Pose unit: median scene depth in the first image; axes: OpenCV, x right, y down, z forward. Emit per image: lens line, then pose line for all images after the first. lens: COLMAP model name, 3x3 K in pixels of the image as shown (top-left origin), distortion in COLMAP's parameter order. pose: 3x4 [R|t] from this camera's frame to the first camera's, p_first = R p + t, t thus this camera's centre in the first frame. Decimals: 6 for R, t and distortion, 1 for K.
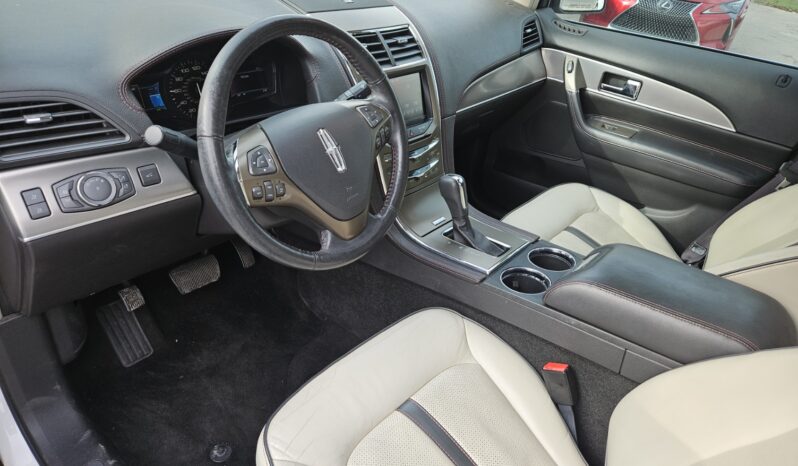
lens RADIAL K [[503.2, 0, 399.0], [0, 503.2, 233.0], [0, 0, 1]] dist [-0.000977, -0.005264]
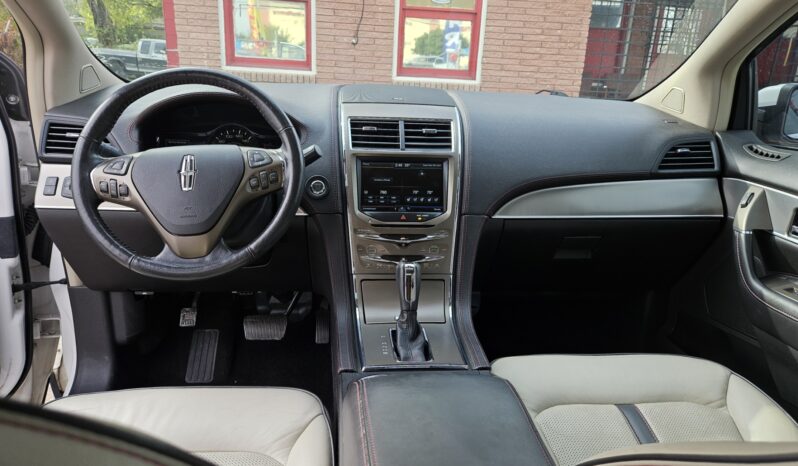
lens RADIAL K [[503.2, 0, 399.0], [0, 503.2, 233.0], [0, 0, 1]] dist [-0.000977, -0.005264]
pose [[0.742962, 0.124168, -0.657716, 0.451785], [-0.330868, 0.922320, -0.199630, 0.010008], [0.581837, 0.365935, 0.726331, 0.235342]]
